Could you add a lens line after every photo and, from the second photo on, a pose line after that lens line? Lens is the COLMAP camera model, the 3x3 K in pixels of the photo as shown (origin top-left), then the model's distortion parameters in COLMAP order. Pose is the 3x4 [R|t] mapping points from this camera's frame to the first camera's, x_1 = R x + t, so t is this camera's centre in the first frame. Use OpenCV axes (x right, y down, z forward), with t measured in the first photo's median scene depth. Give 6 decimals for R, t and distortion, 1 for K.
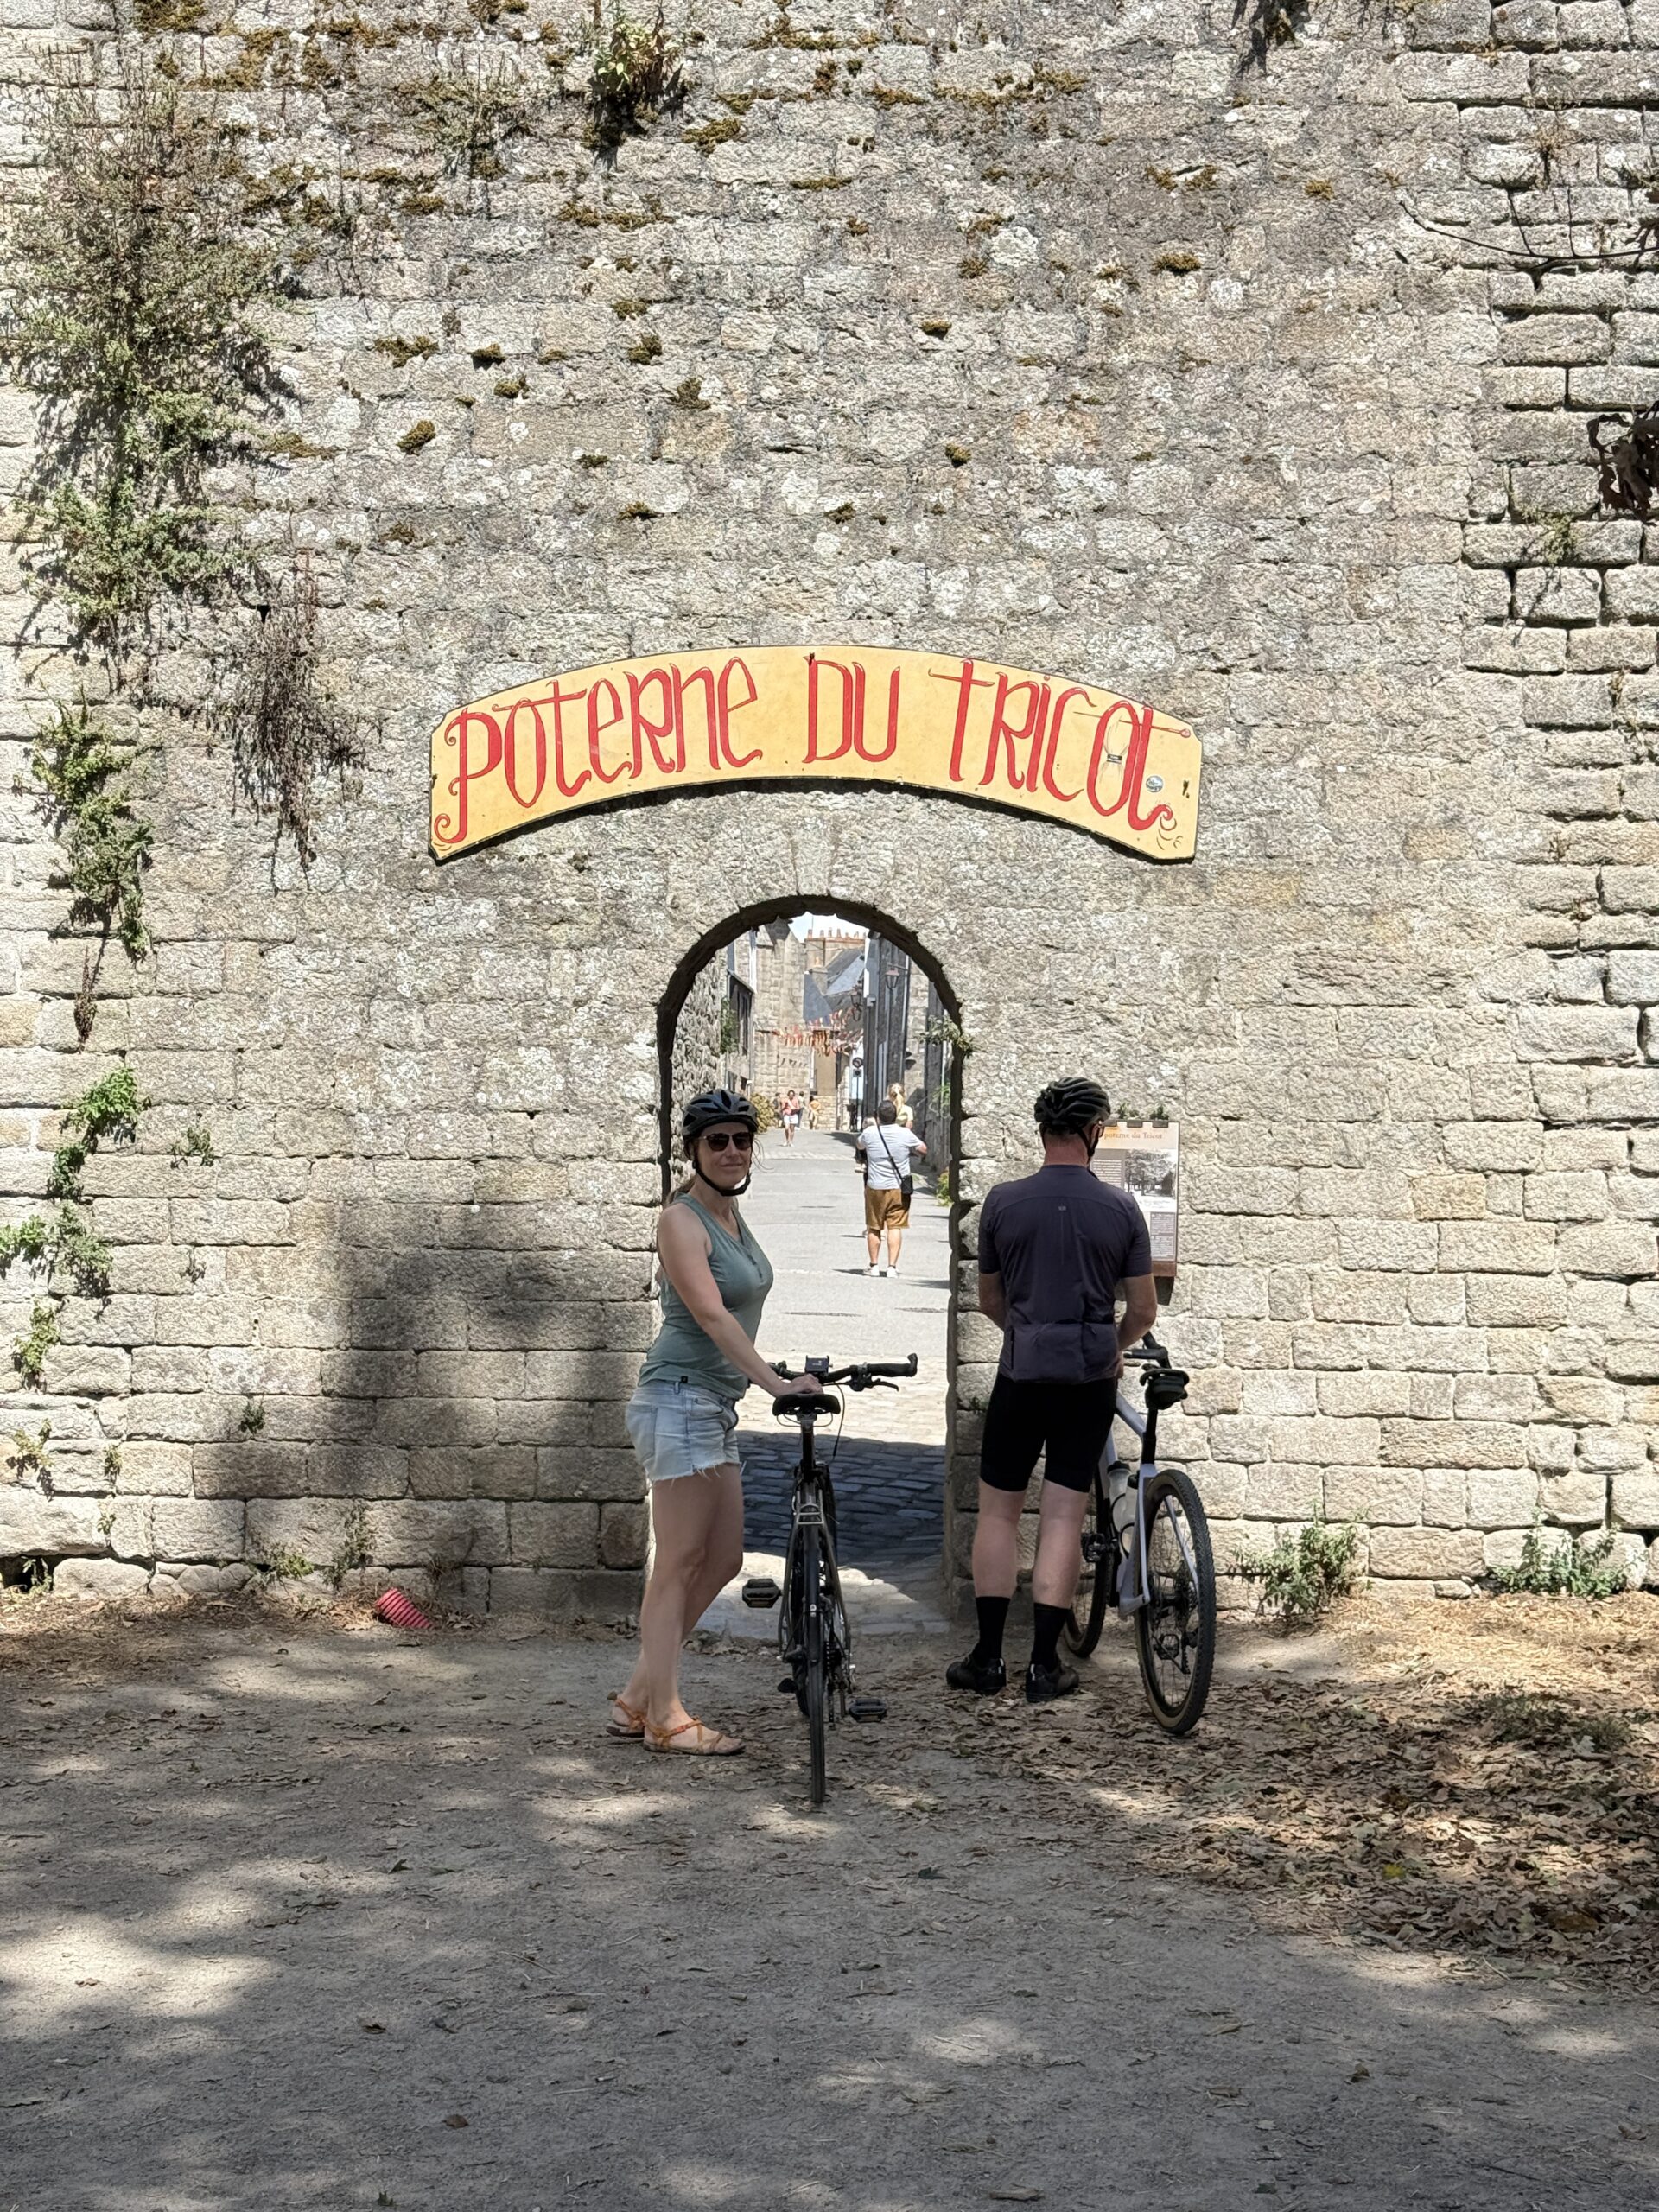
lens RADIAL K [[3115.6, 0, 830.5], [0, 3115.6, 1102.9], [0, 0, 1]] dist [0.187630, 0.000000]
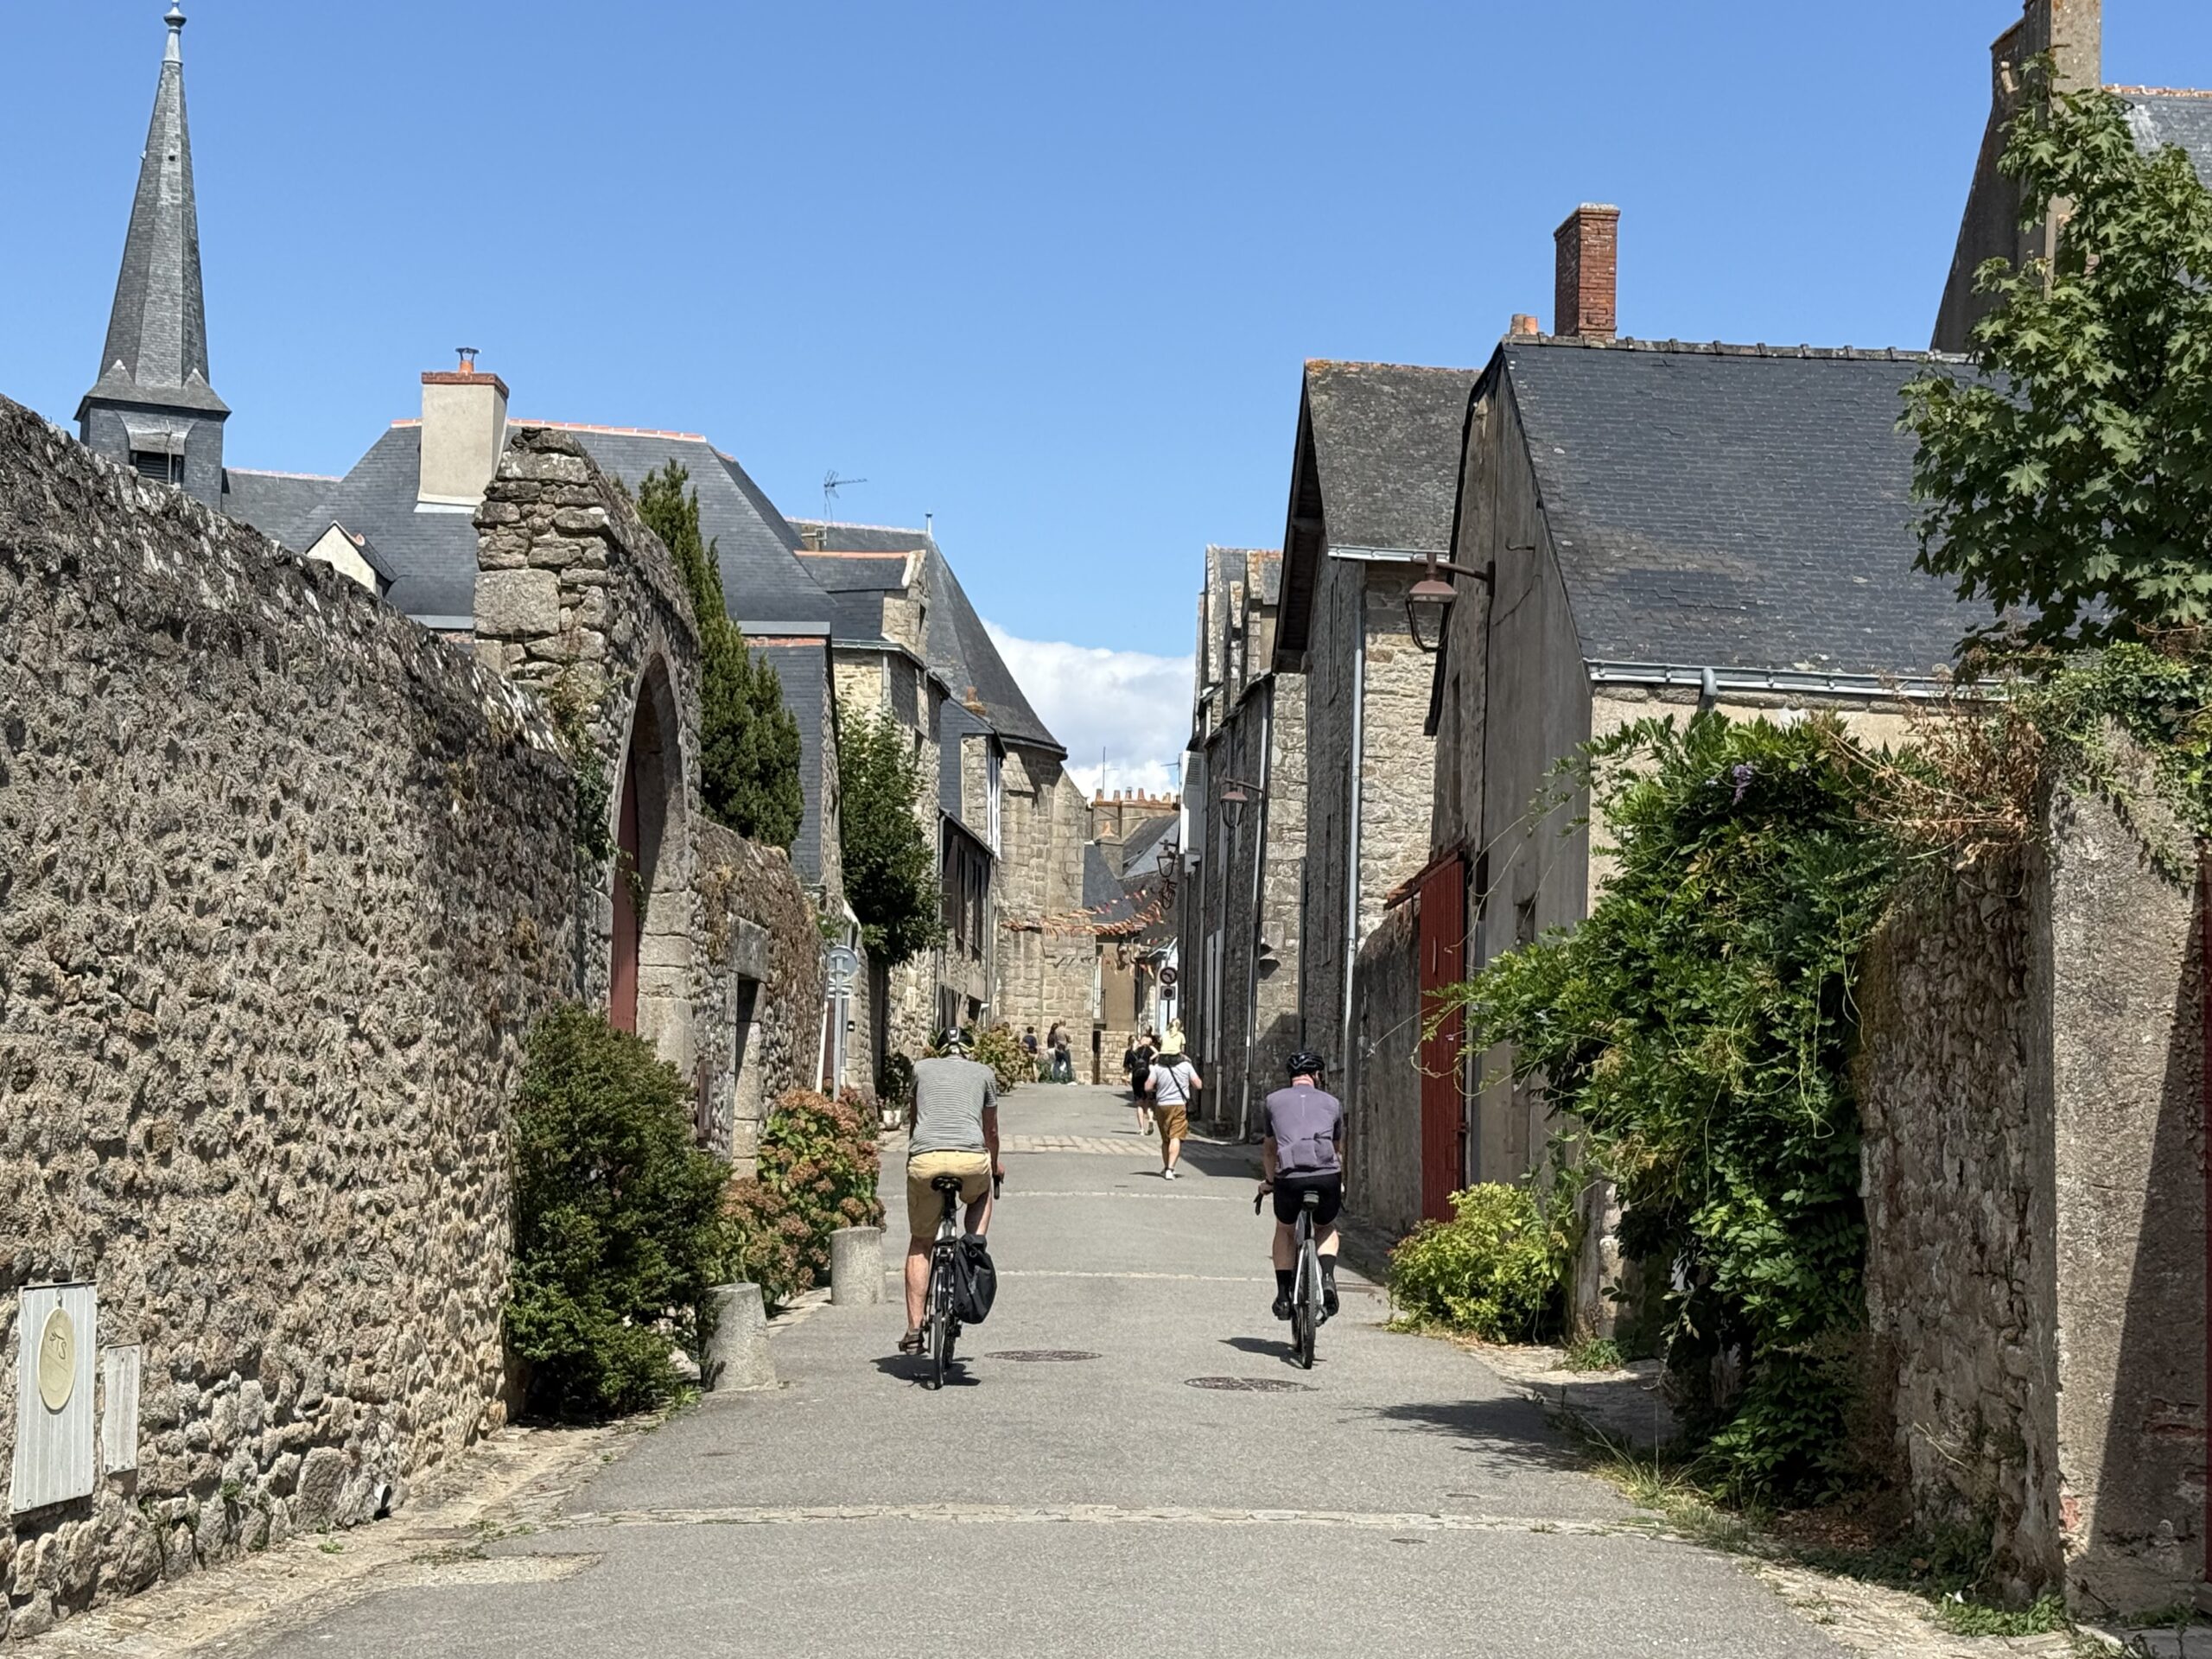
lens RADIAL K [[3801.4, 0, 1105.7], [0, 3801.4, 828.9], [0, 0, 1]] dist [0.000509, 0.000000]
pose [[0.999965, 0.002194, -0.008119, 0.002552], [-0.002642, 0.998447, -0.055655, -0.000222], [0.007985, 0.055674, 0.998417, 0.275406]]
